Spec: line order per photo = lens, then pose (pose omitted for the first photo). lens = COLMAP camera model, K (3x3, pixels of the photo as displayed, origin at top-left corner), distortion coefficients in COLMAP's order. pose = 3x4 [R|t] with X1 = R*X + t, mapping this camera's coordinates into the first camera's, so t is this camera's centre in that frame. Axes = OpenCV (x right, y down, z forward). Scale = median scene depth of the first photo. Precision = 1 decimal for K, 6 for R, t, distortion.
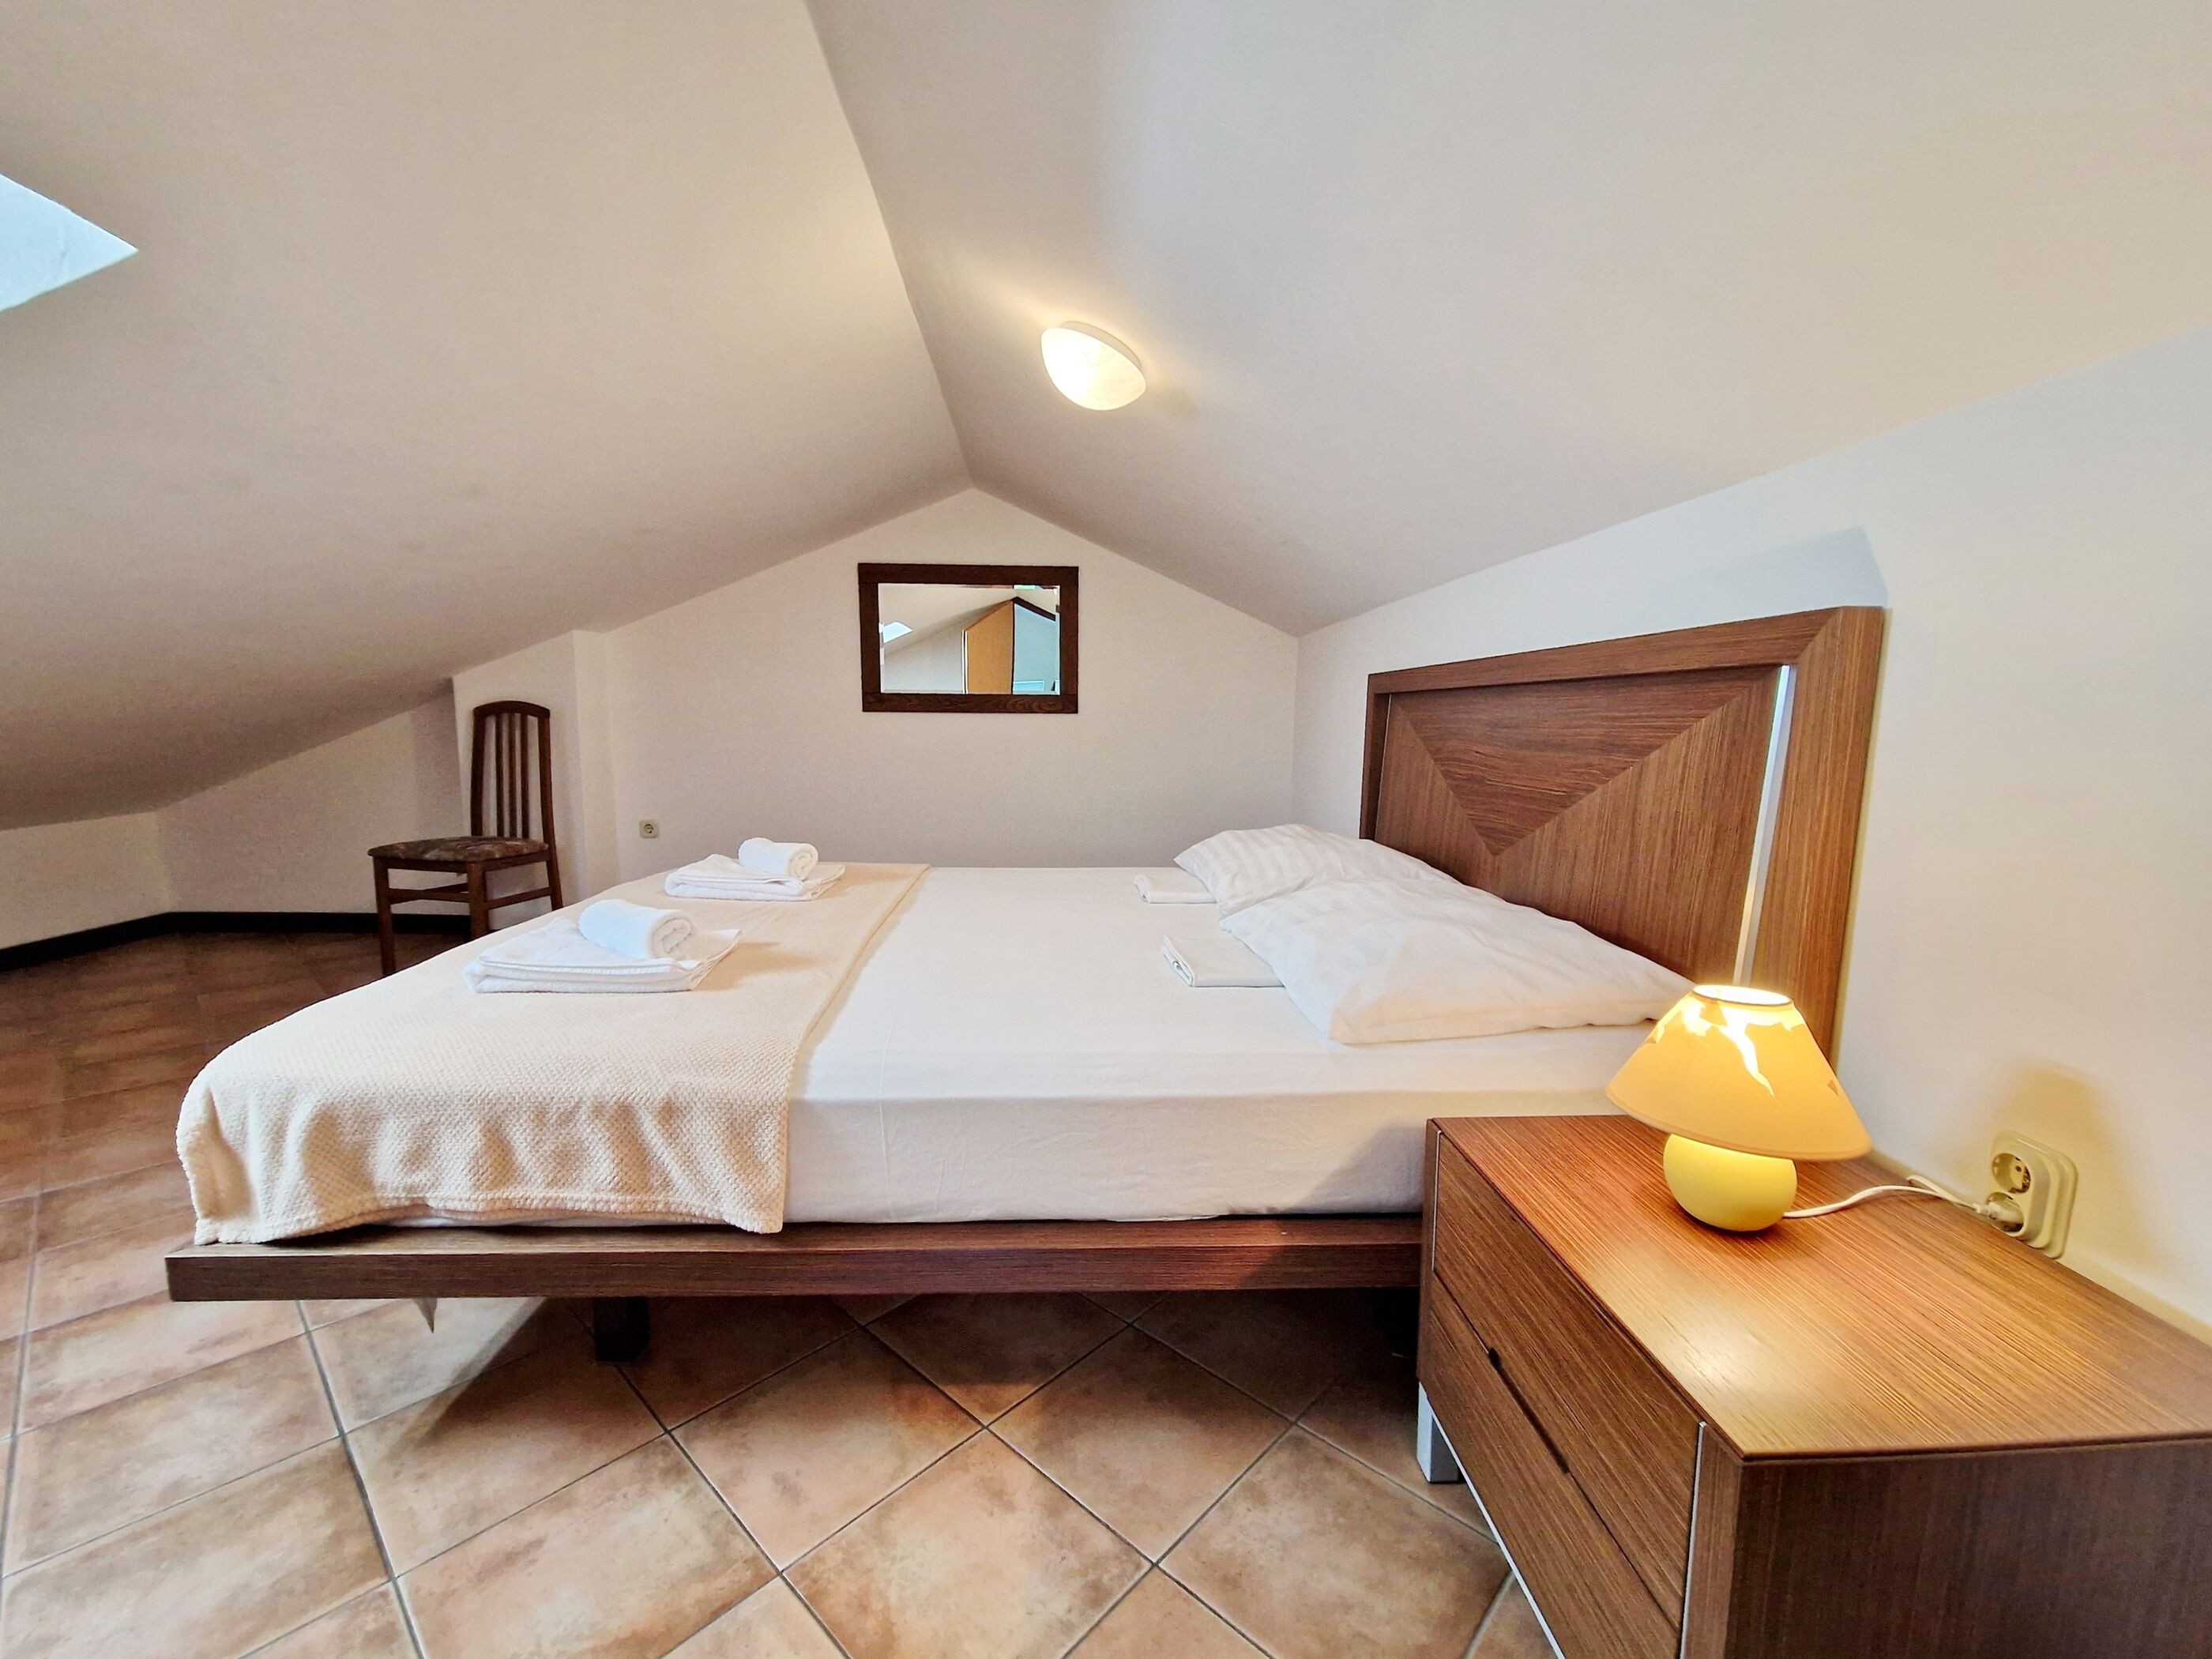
lens RADIAL K [[987.2, 0, 1103.4], [0, 987.2, 815.9], [0, 0, 1]] dist [0.005677, 0.000539]
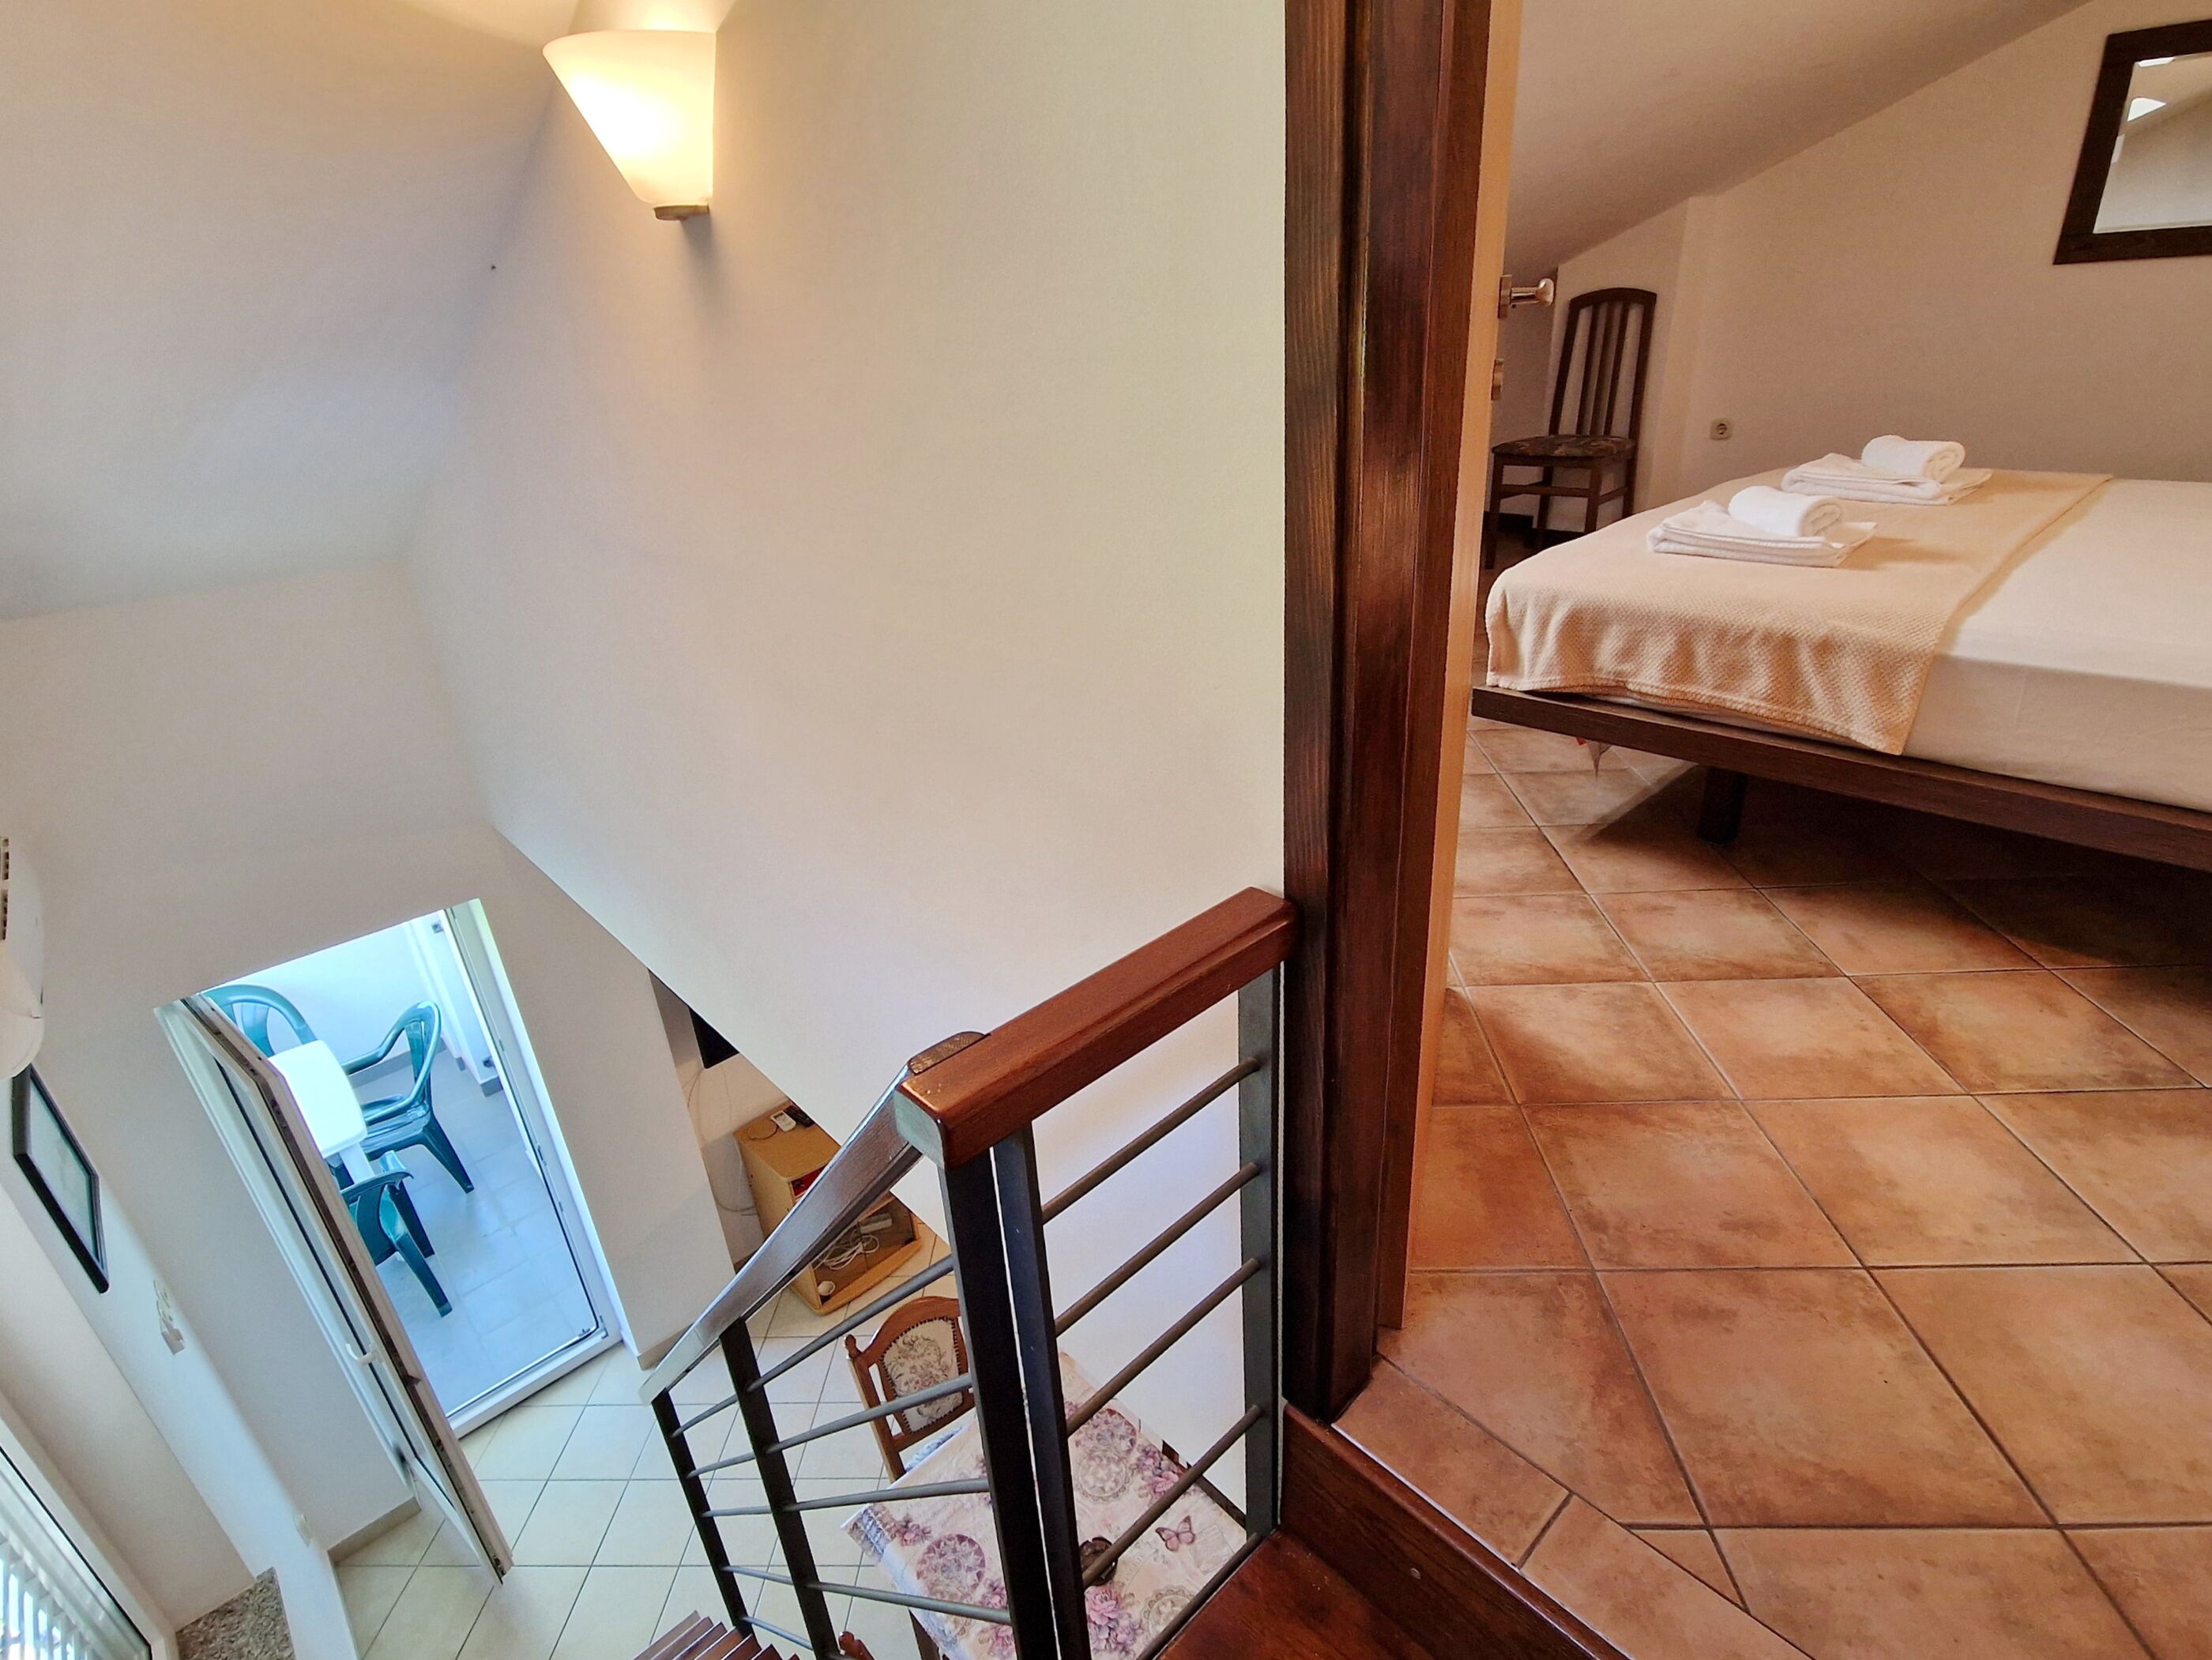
lens RADIAL K [[1092.2, 0, 1103.4], [0, 1092.2, 836.6], [0, 0, 1]] dist [-0.001377, -0.001964]
pose [[0.635020, 0.276110, -0.721465, 0.061401], [0.000587, 0.933769, 0.357877, 0.015982], [0.772495, -0.227682, 0.592800, -0.623989]]
